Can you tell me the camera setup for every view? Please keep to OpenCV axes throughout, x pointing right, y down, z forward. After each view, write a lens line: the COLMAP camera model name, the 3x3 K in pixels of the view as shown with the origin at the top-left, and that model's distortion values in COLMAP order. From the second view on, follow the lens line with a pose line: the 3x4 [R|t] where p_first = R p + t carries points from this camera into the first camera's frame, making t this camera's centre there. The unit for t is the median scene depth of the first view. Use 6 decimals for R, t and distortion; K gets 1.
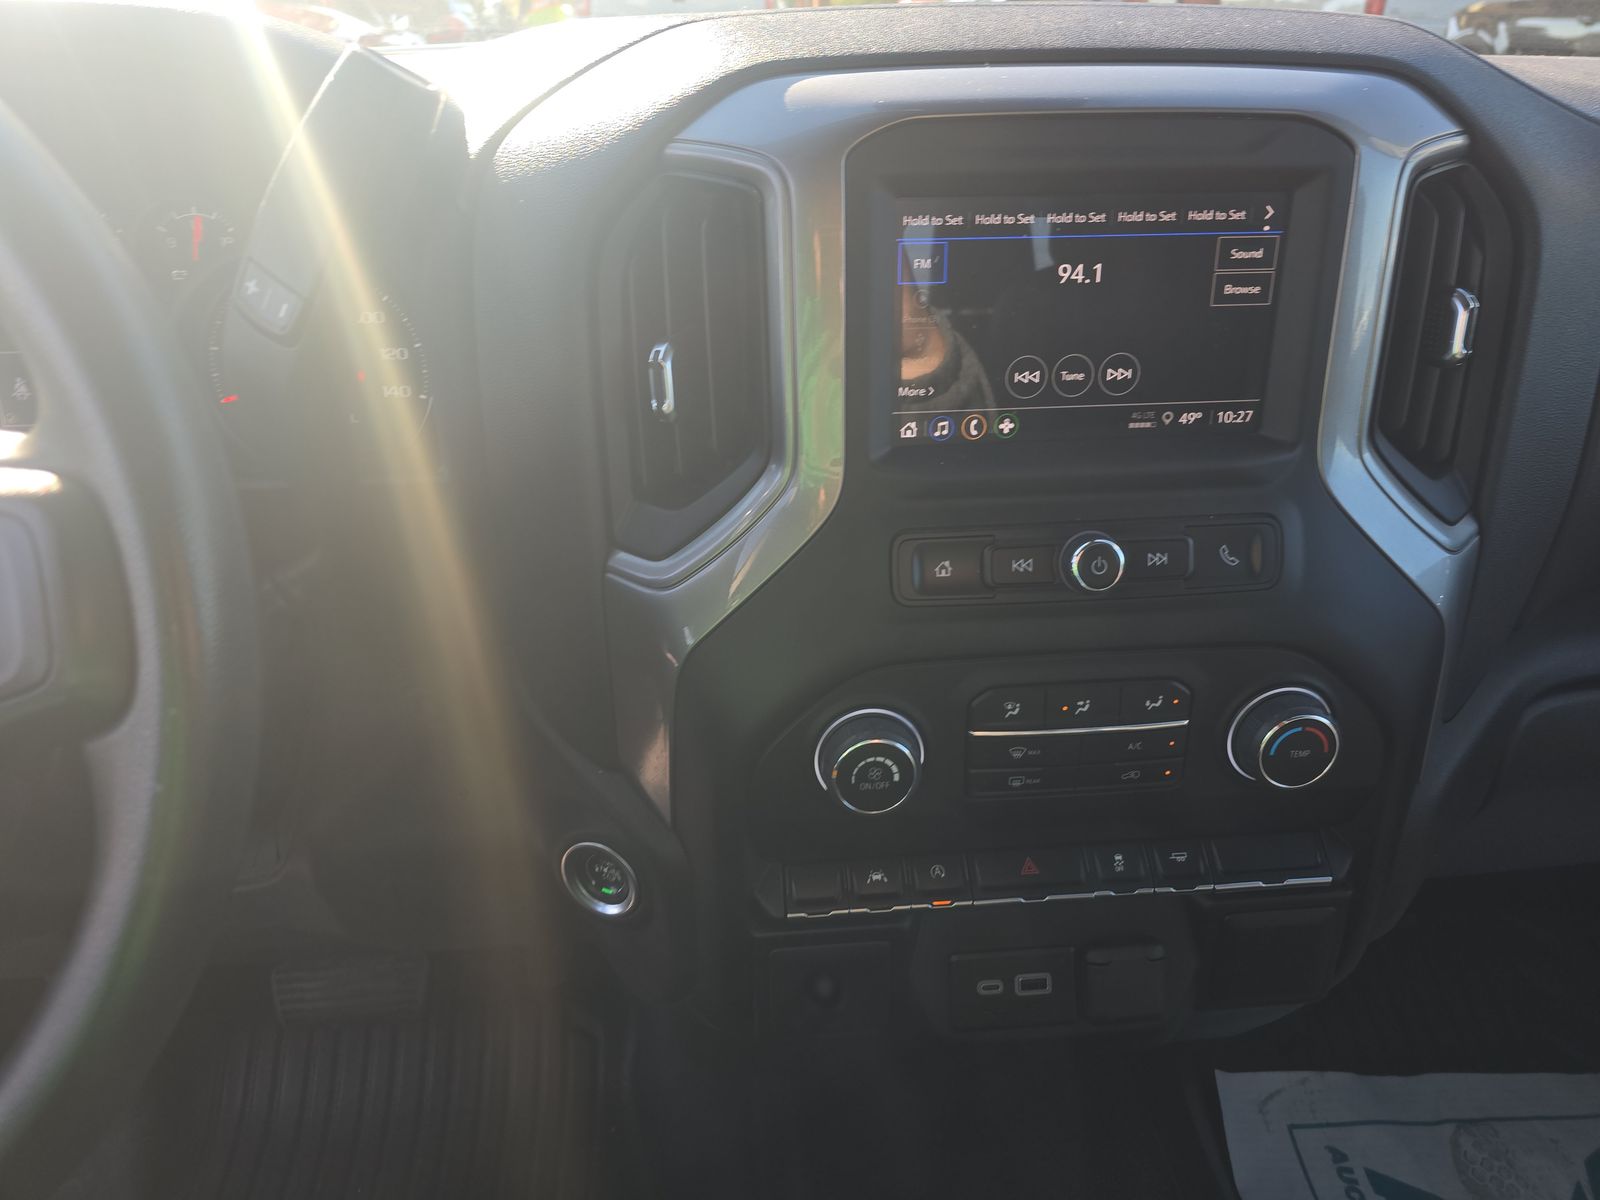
lens RADIAL K [[1057.4, 0, 800.0], [0, 1057.4, 600.0], [0, 0, 1]] dist [0.044470, -0.068713]
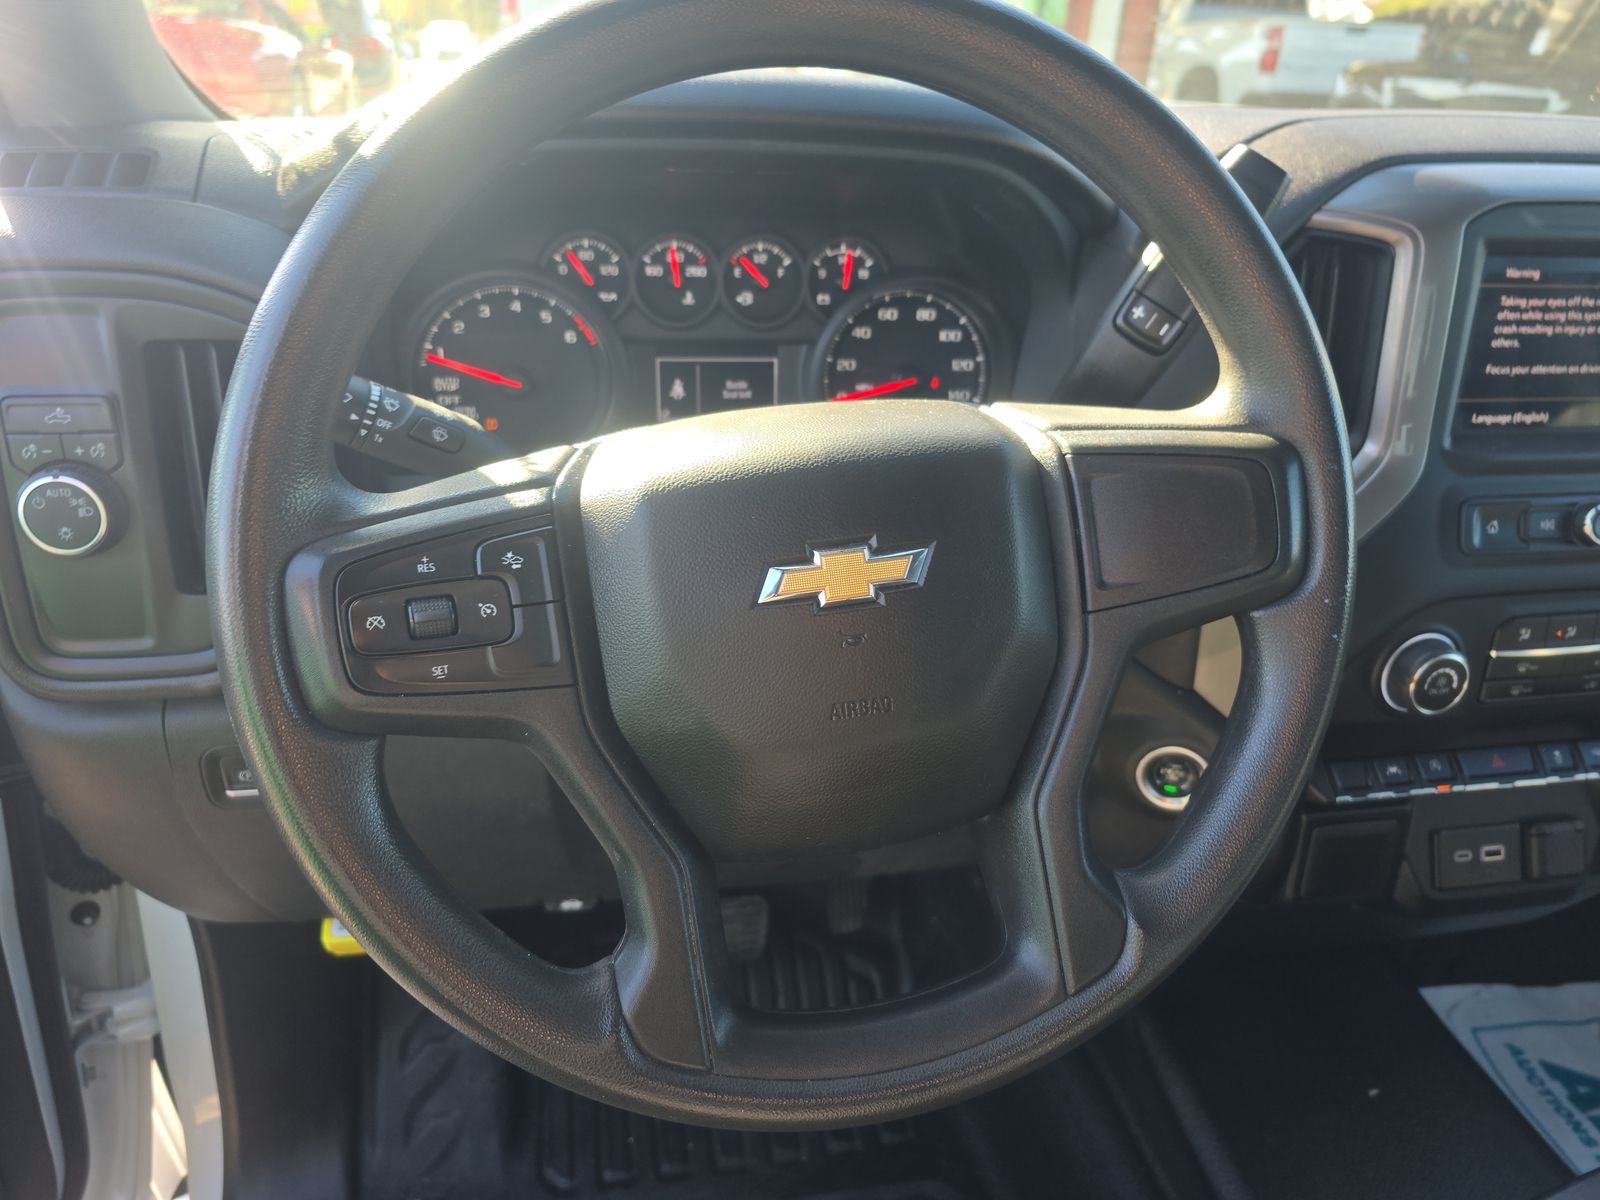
lens RADIAL K [[1057.4, 0, 800.0], [0, 1057.4, 600.0], [0, 0, 1]] dist [0.044470, -0.068713]
pose [[0.996113, -0.002092, 0.088058, -0.743908], [0.004267, 0.999690, -0.024518, 0.079026], [-0.087979, 0.024798, 0.995814, -0.235208]]
